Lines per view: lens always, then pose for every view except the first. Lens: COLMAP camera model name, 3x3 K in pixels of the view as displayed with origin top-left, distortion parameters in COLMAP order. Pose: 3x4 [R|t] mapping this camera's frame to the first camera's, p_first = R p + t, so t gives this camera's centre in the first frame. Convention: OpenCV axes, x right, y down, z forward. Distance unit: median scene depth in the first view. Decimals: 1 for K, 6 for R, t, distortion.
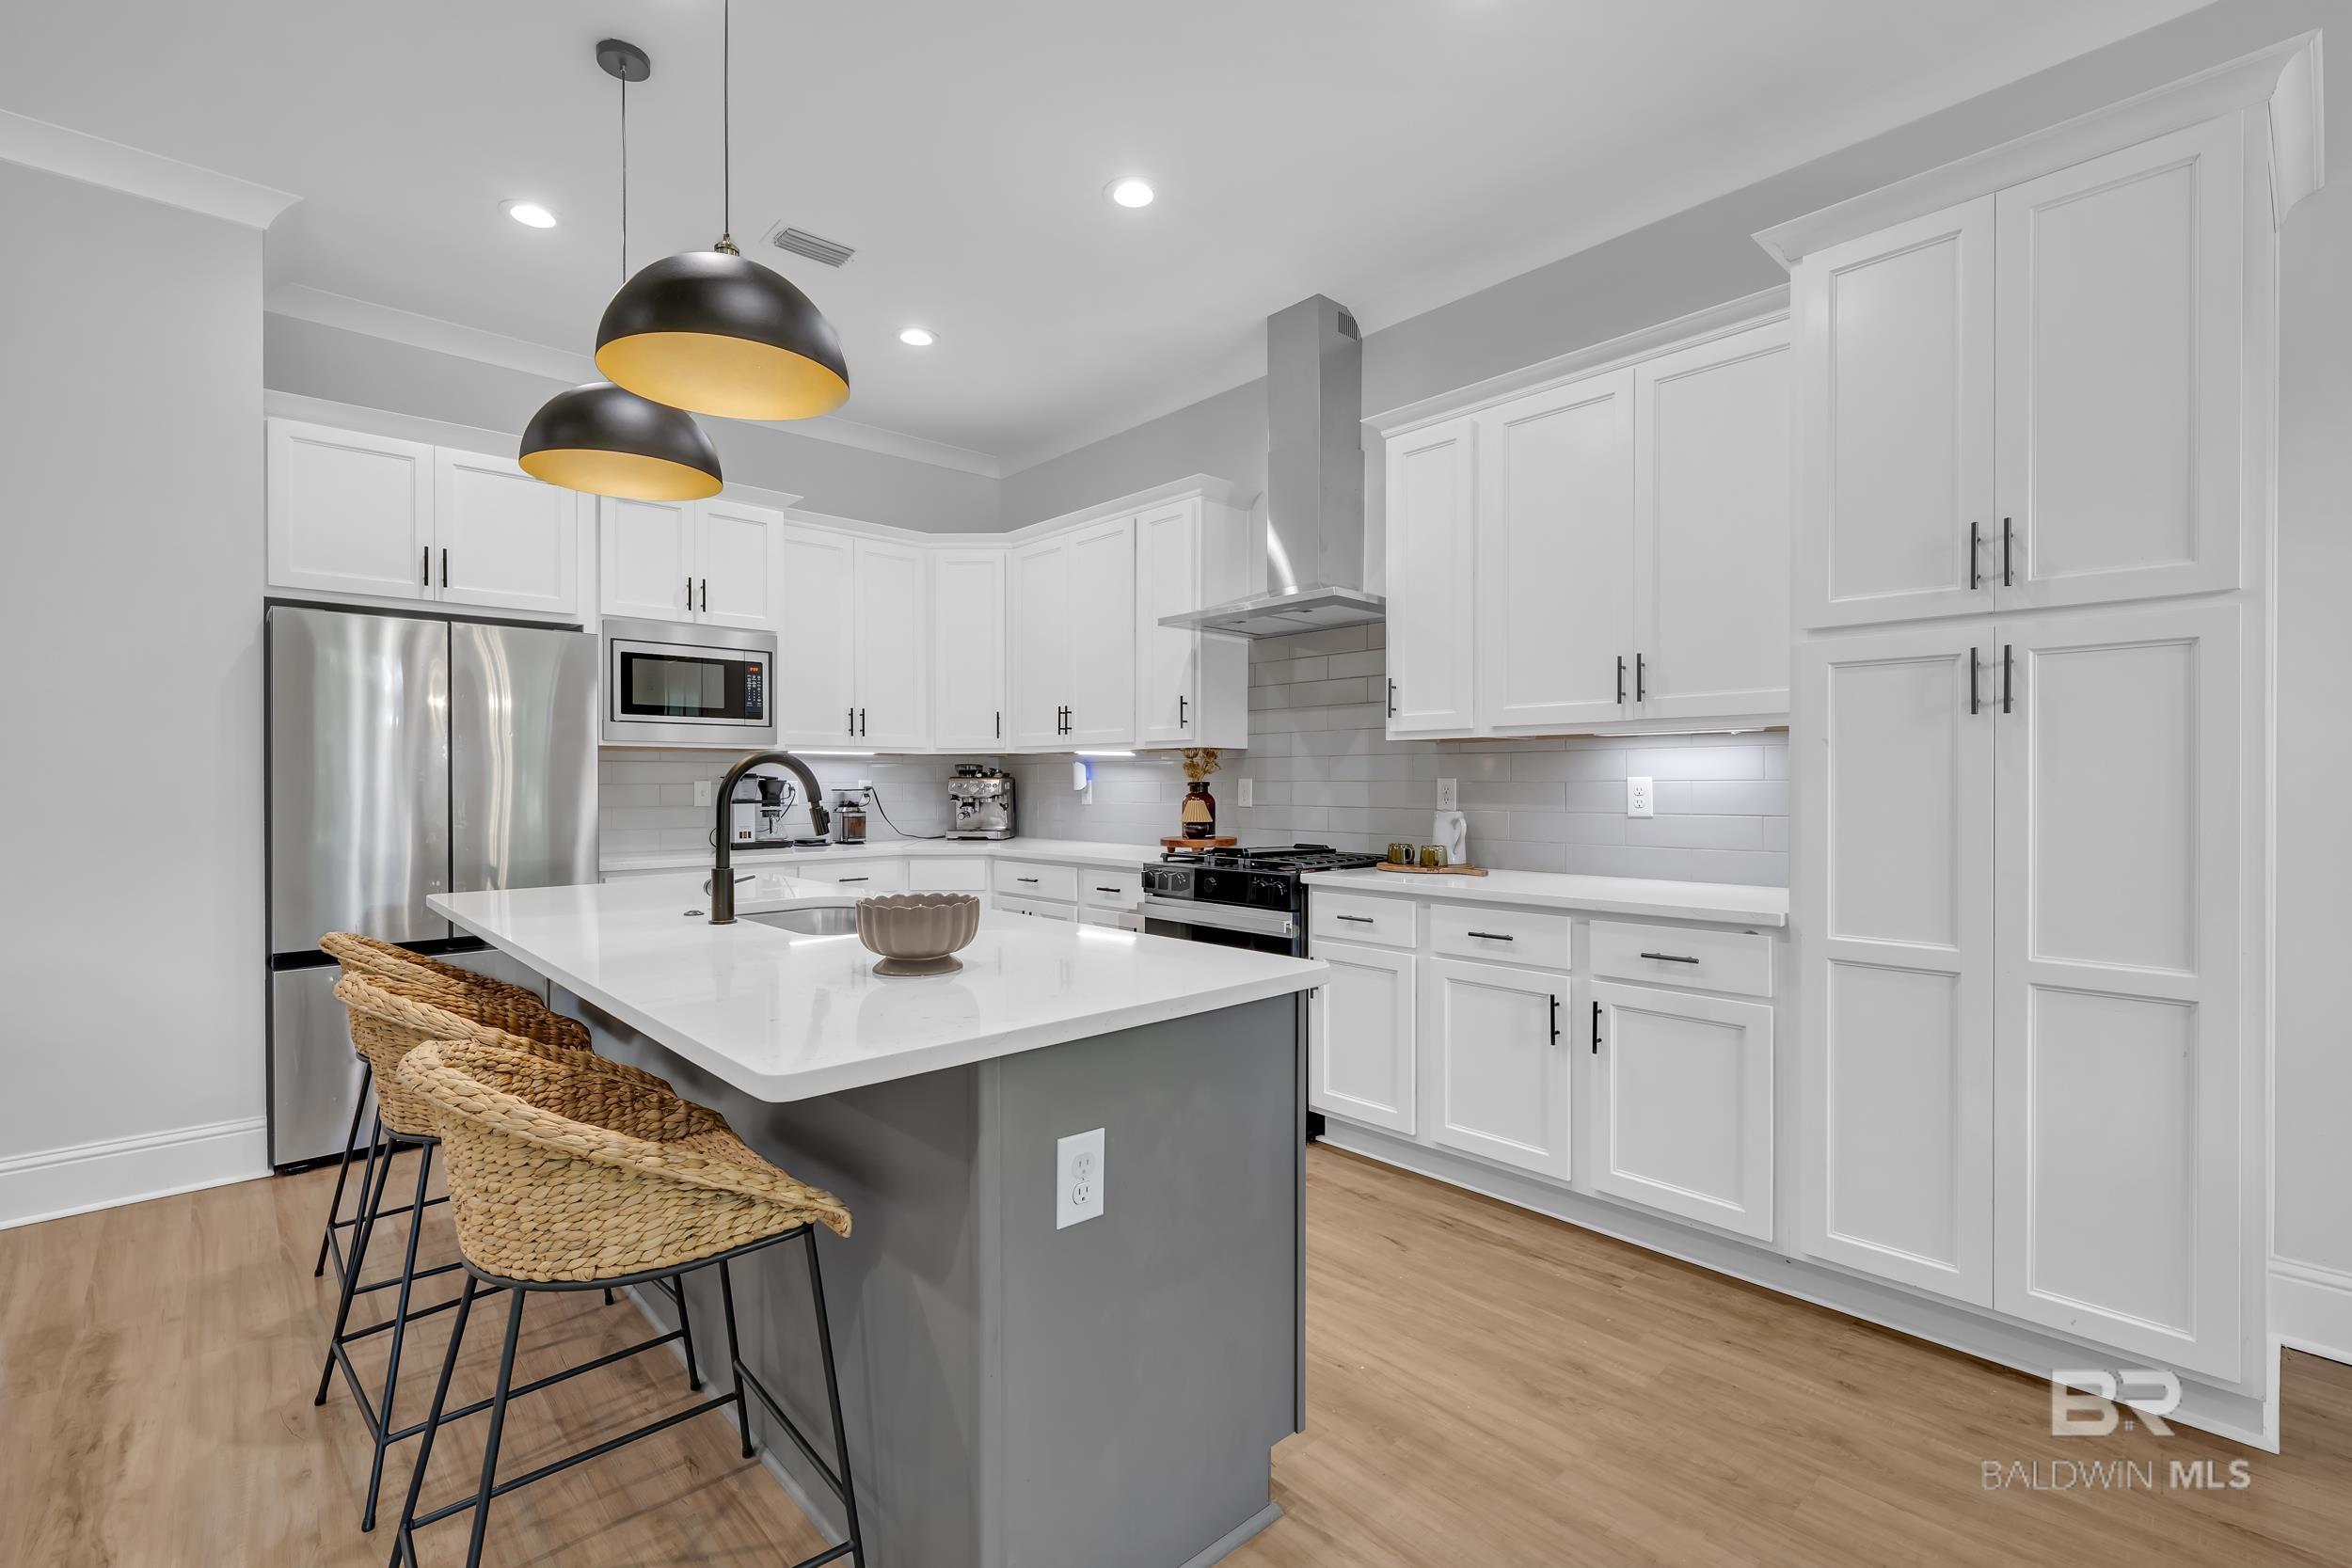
lens RADIAL K [[1033.5, 0, 1181.9], [0, 1033.5, 785.2], [0, 0, 1]] dist [-0.000422, 0.000154]
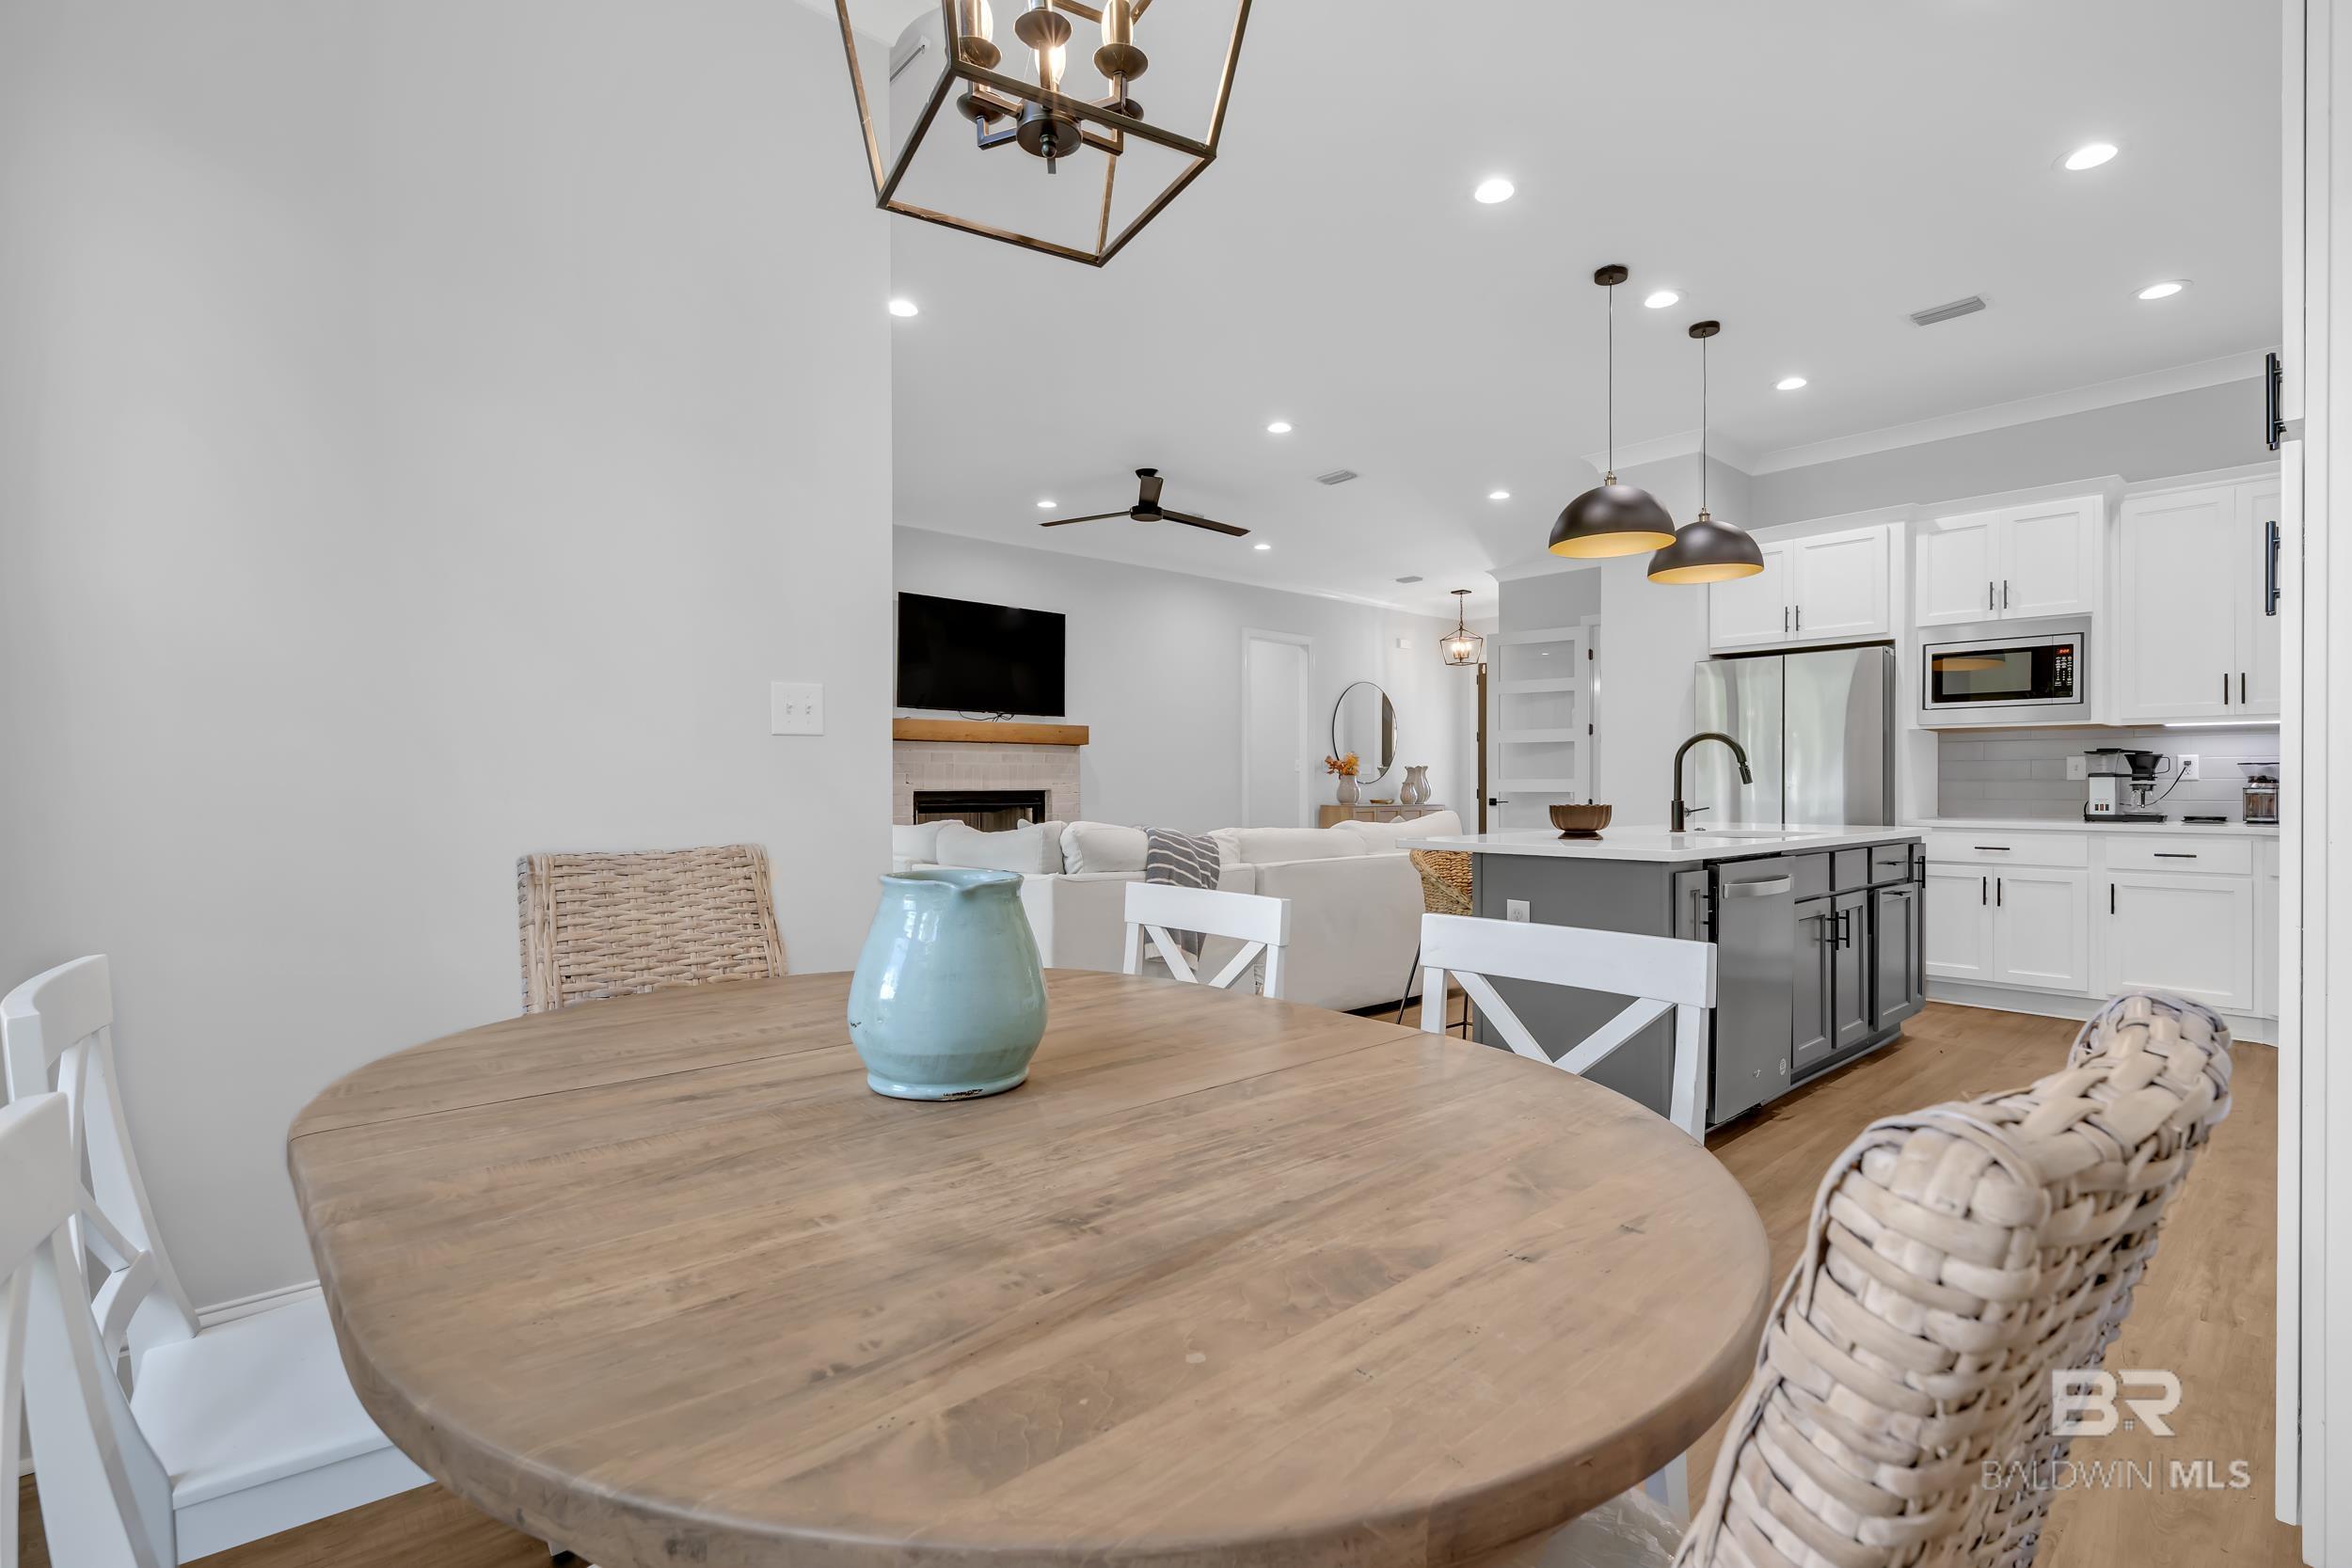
lens RADIAL K [[1093.1, 0, 1180.0], [0, 1093.1, 783.2], [0, 0, 1]] dist [-0.002521, -0.000031]
pose [[-0.019523, 0.003147, -0.999804, 0.828443], [-0.003225, 0.999990, 0.003211, 0.027771], [0.999804, 0.003287, -0.019512, 0.111830]]
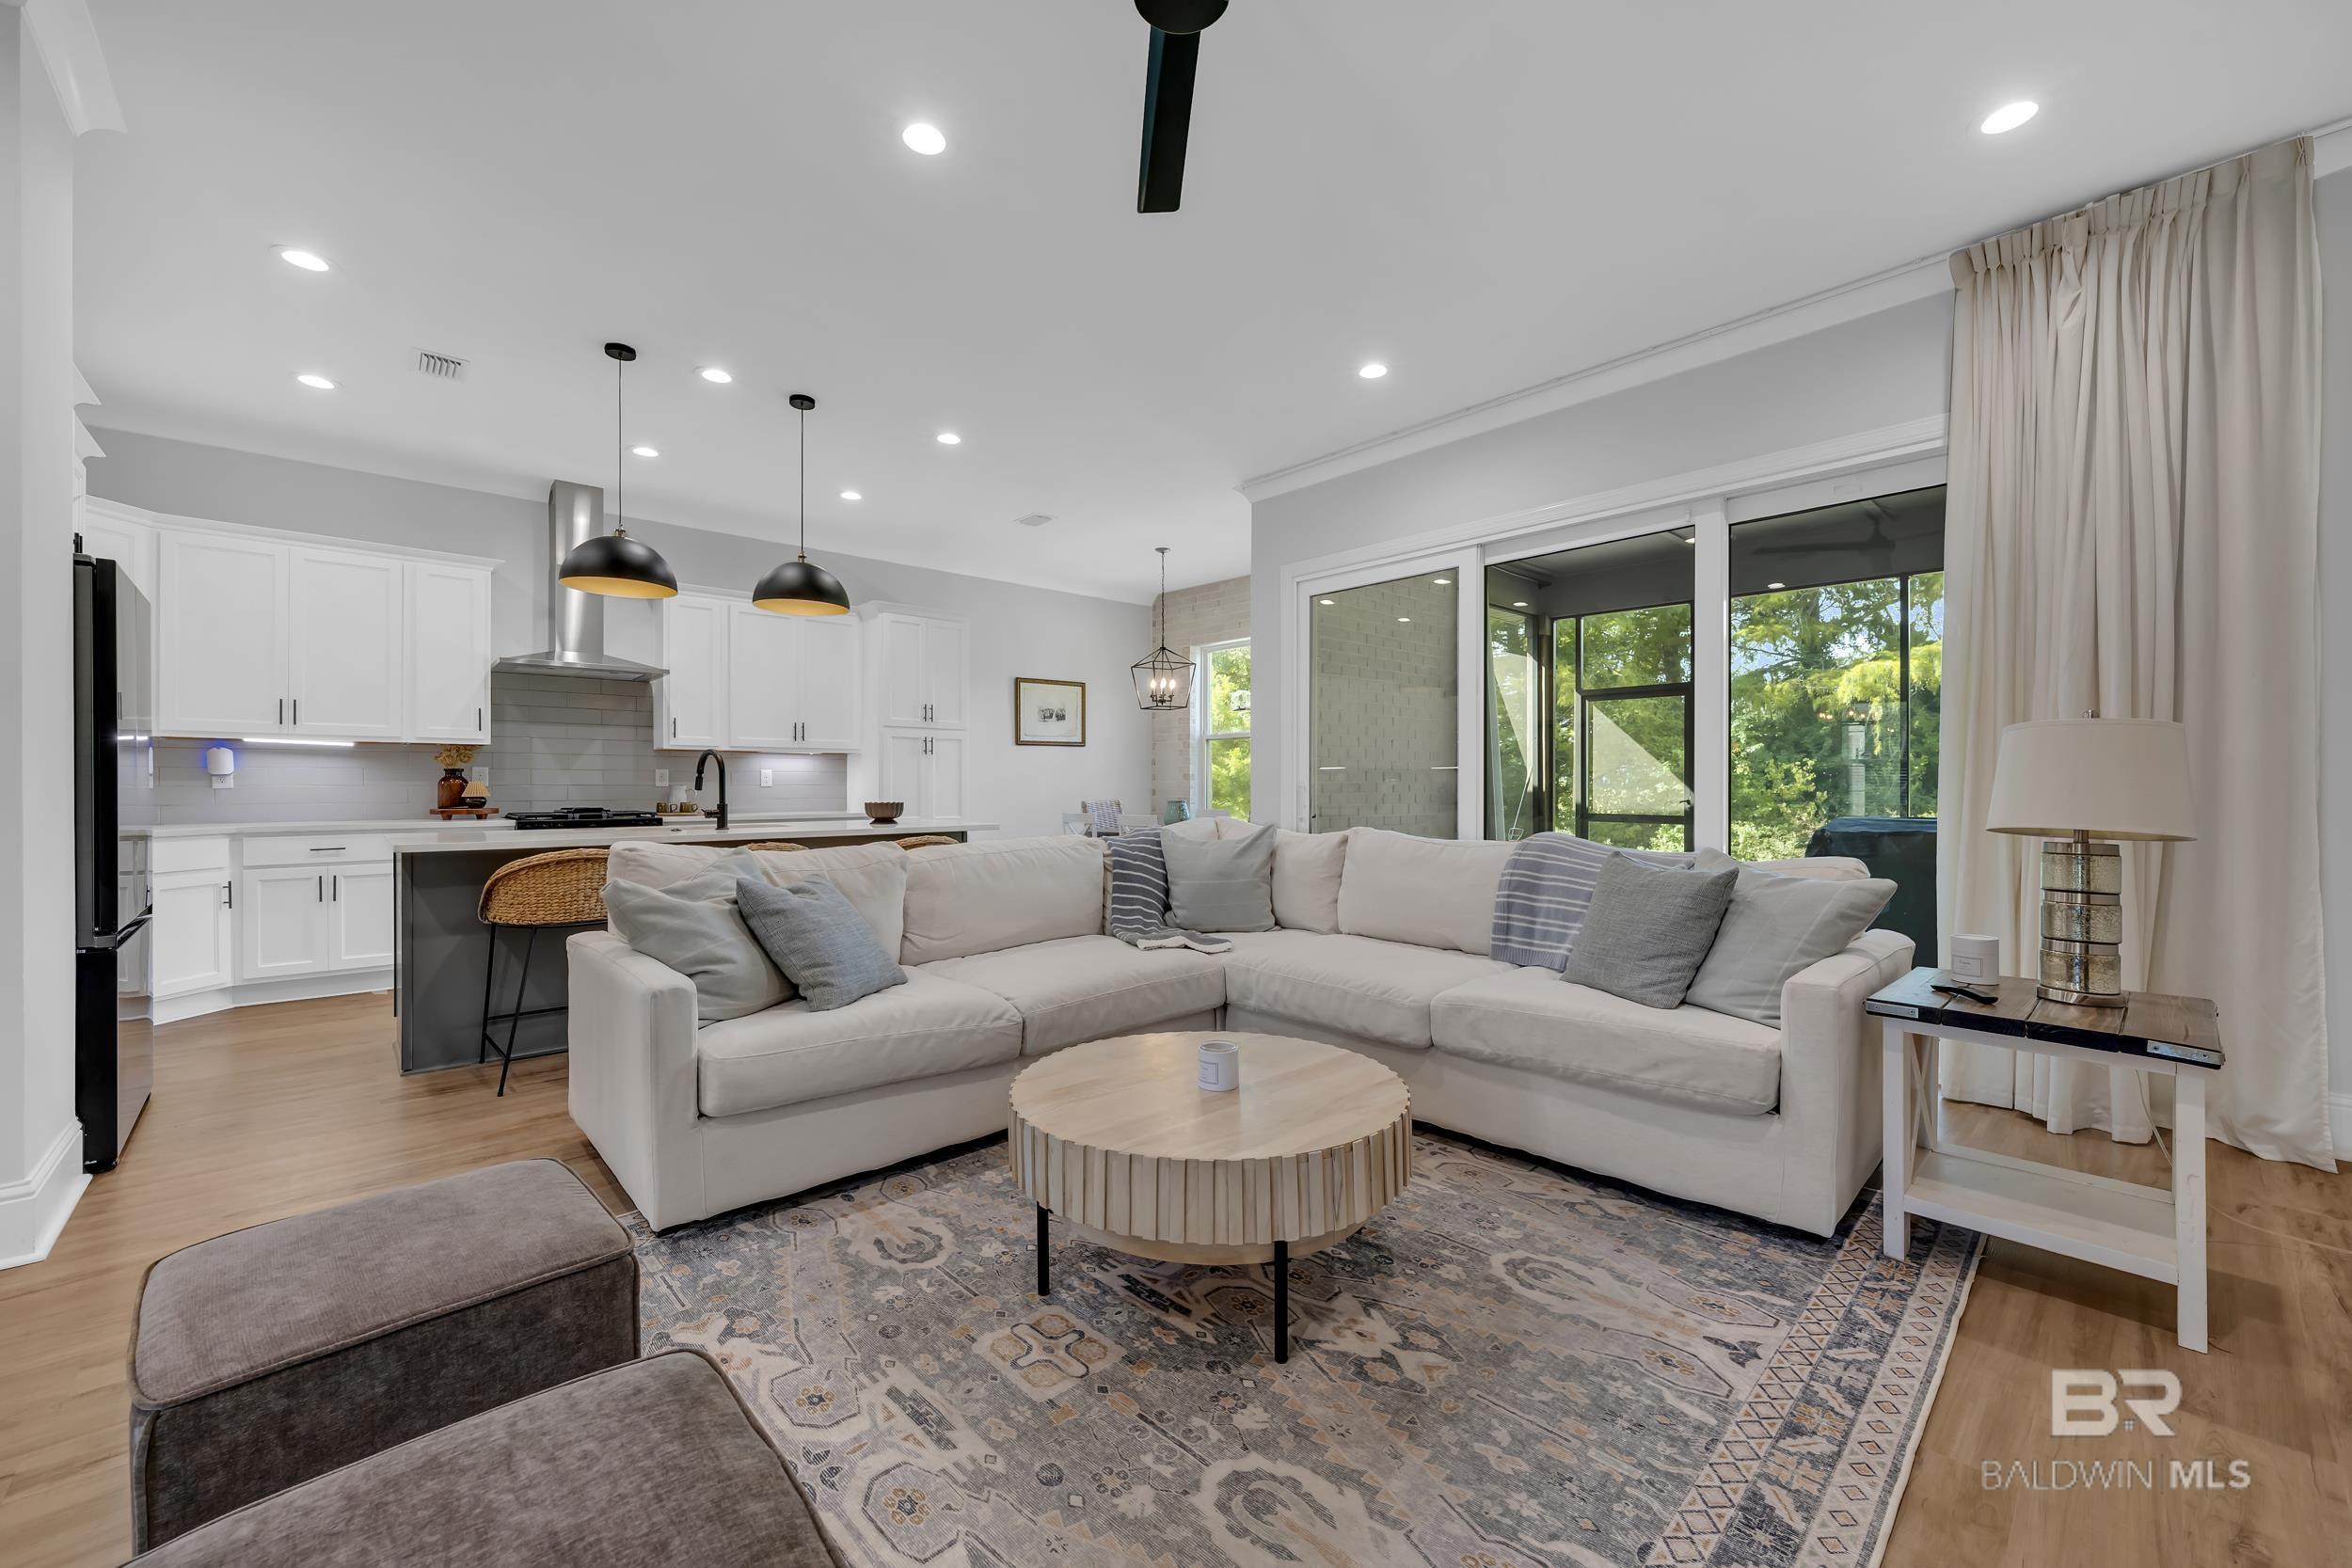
lens RADIAL K [[914.7, 0, 1183.6], [0, 914.7, 787.9], [0, 0, 1]] dist [-0.002290, 0.000261]
pose [[-0.000095, -0.001073, 0.999999, -1.359586], [0.004945, 0.999987, 0.001073, 0.029322], [-0.999988, 0.004945, -0.000090, 0.026147]]
